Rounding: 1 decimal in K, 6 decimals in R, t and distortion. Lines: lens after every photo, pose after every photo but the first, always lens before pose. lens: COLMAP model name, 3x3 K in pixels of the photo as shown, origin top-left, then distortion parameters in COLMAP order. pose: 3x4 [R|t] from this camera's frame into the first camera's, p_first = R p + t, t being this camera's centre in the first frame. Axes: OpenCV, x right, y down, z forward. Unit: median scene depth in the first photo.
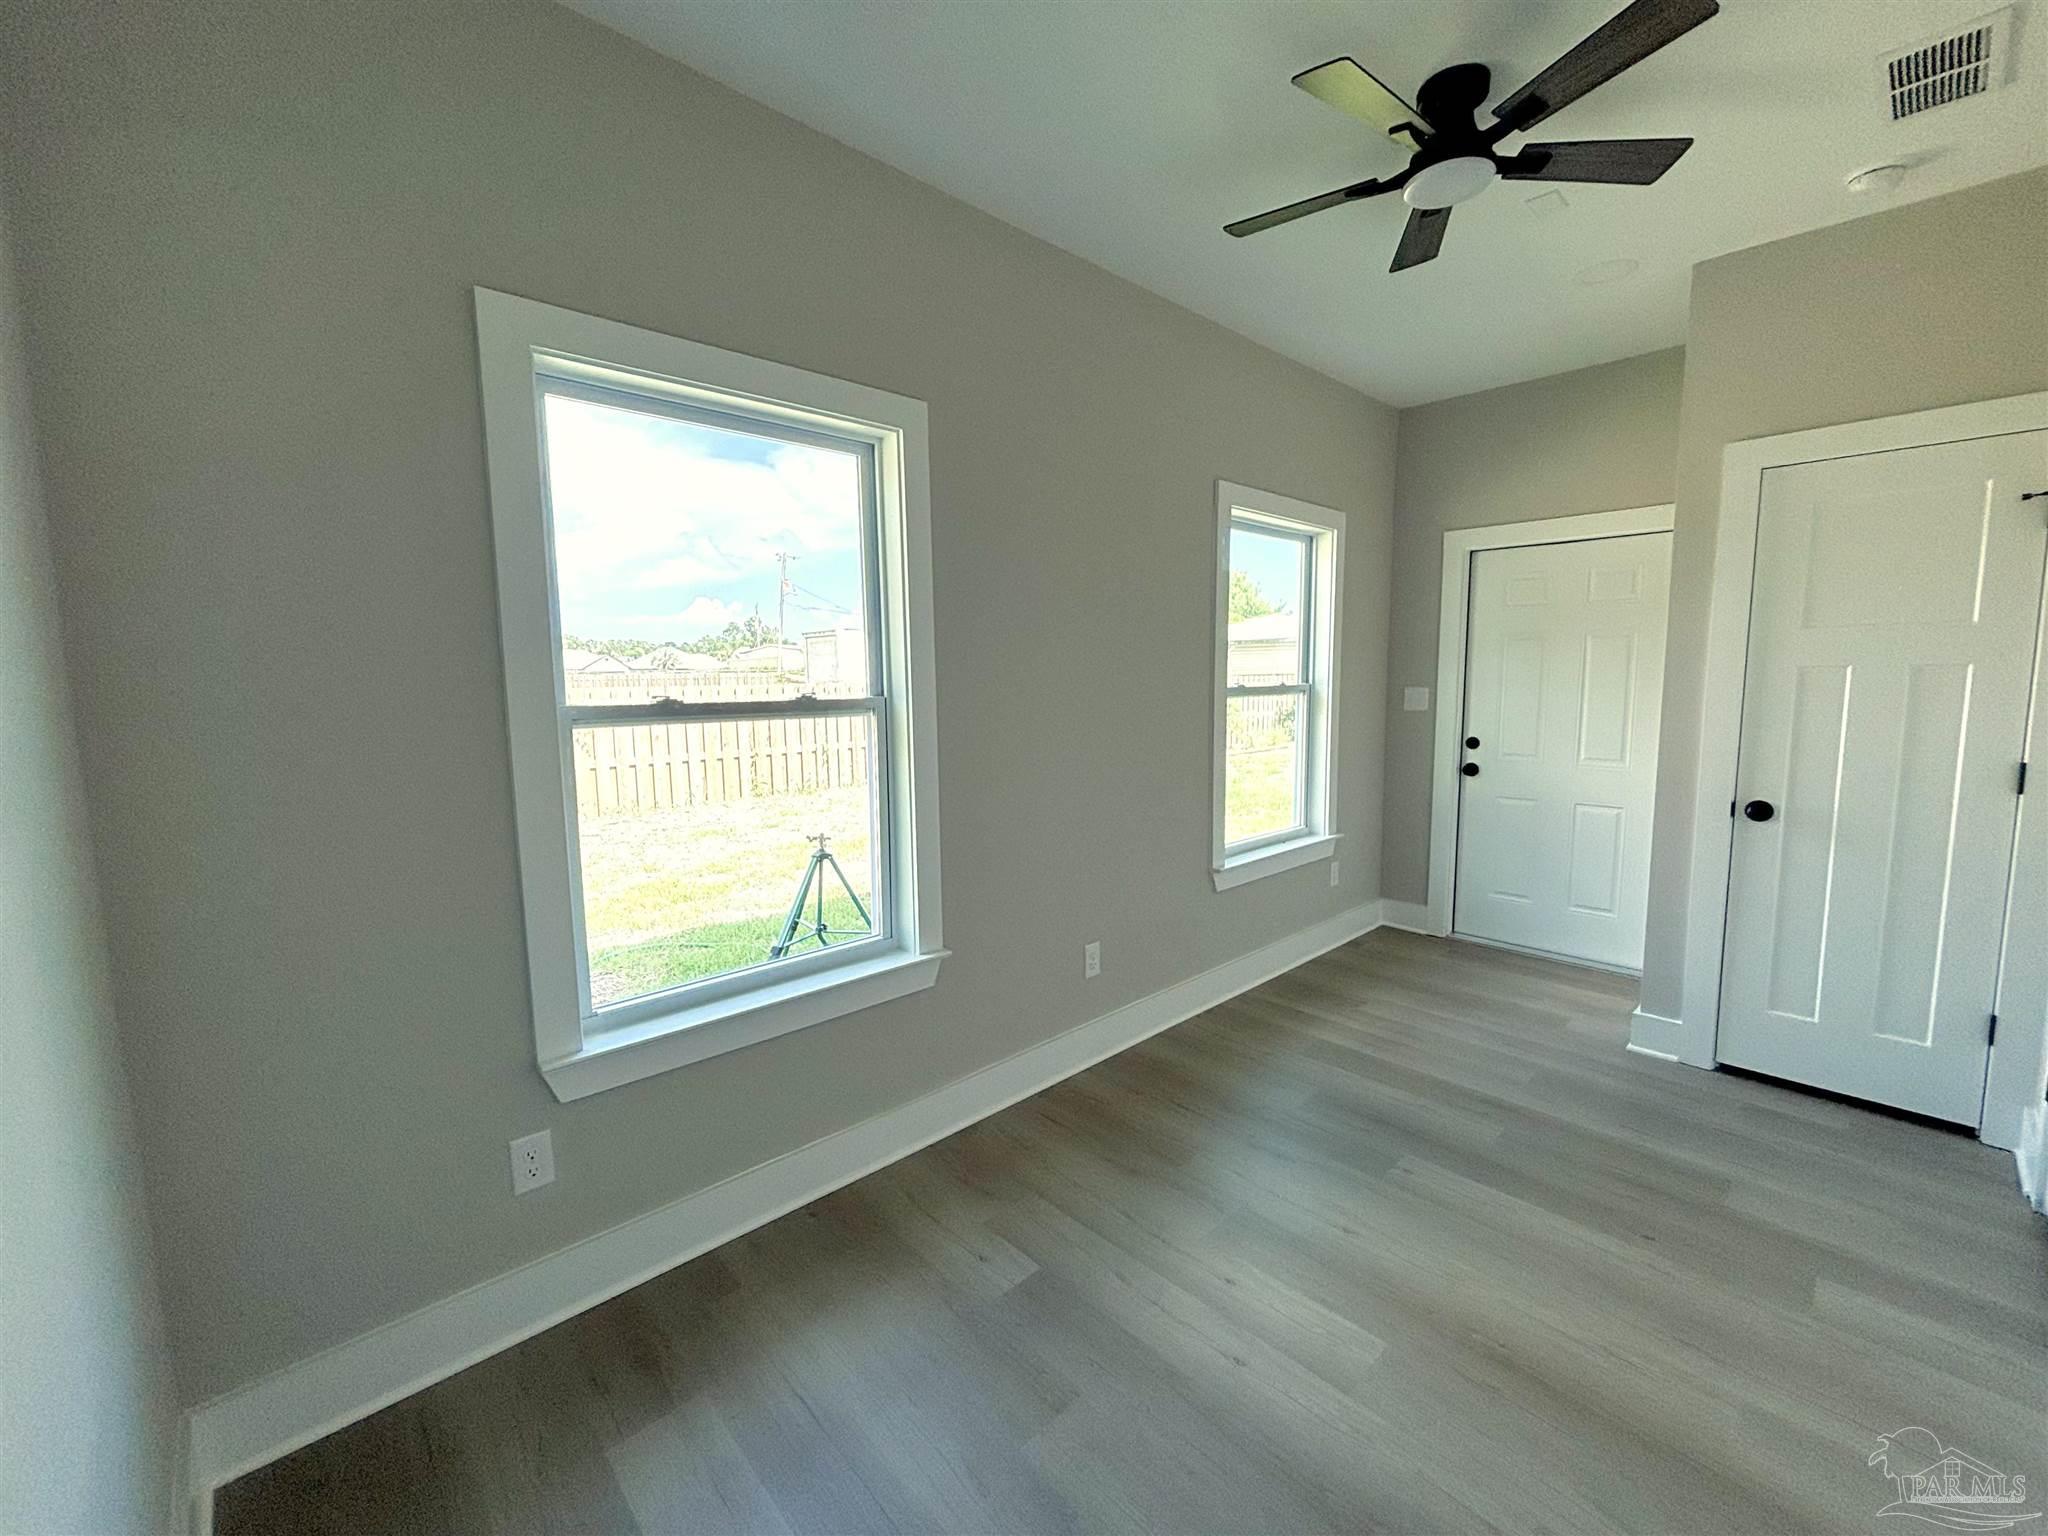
lens RADIAL K [[827.3, 0, 1022.4], [0, 827.3, 765.7], [0, 0, 1]] dist [-0.002643, -0.000140]
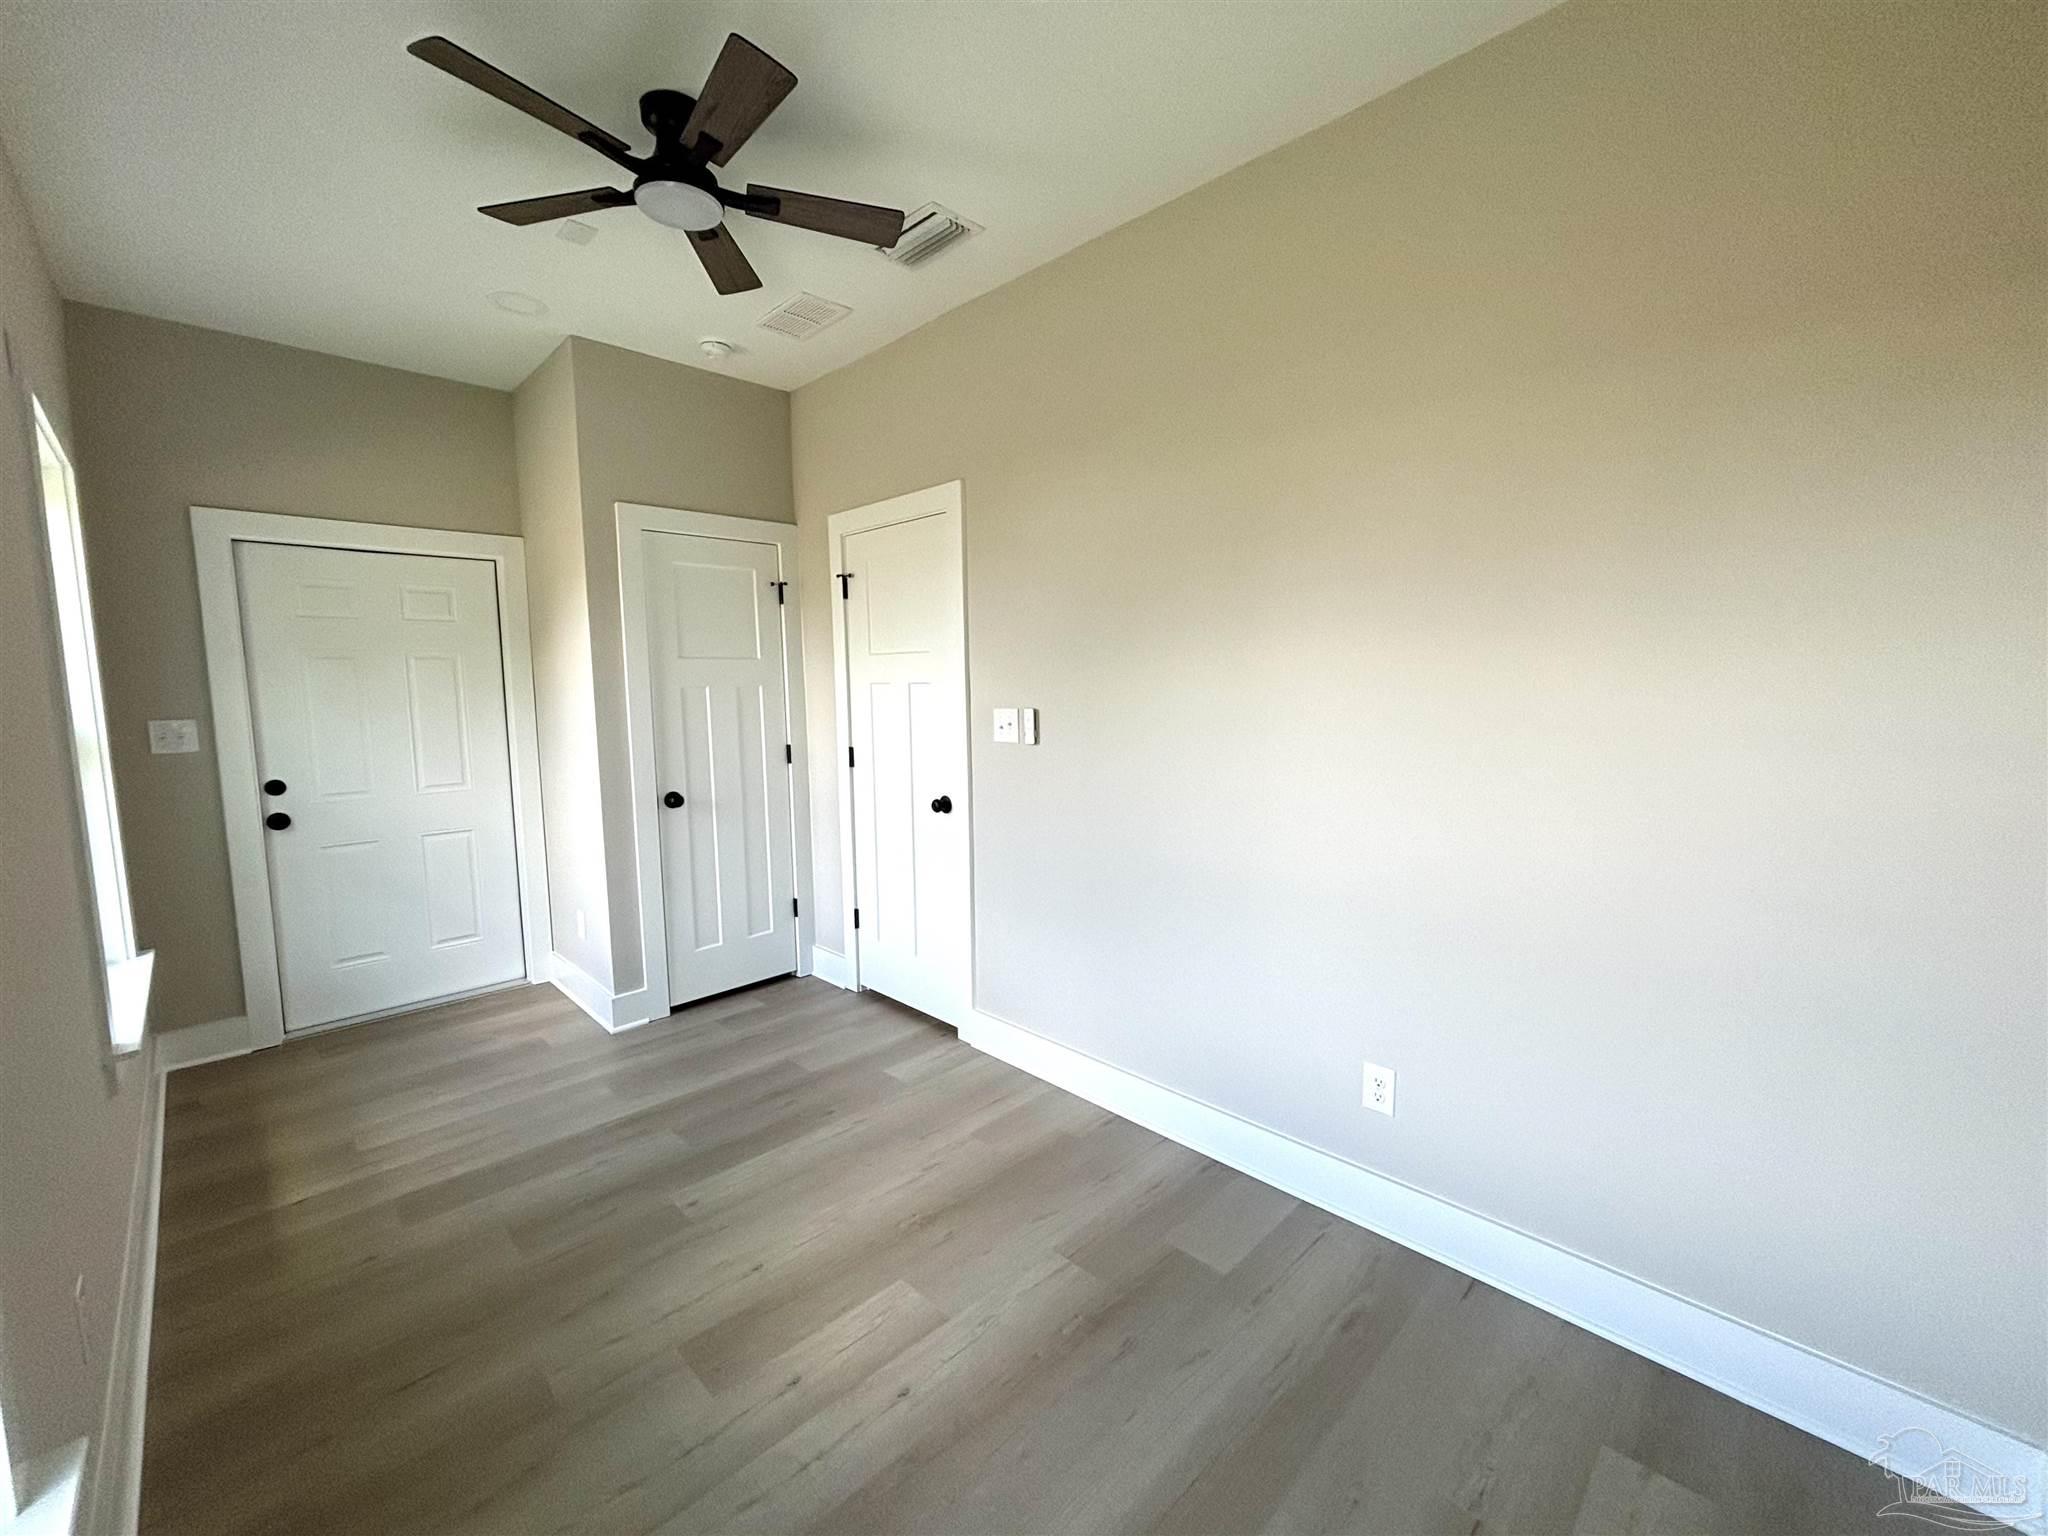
lens RADIAL K [[827.3, 0, 1022.4], [0, 827.3, 765.7], [0, 0, 1]] dist [-0.002643, -0.000140]
pose [[-0.036927, -0.090048, 0.995253, -0.370489], [0.126599, 0.987486, 0.094042, -0.046085], [-0.991266, 0.129471, -0.025065, 0.455977]]
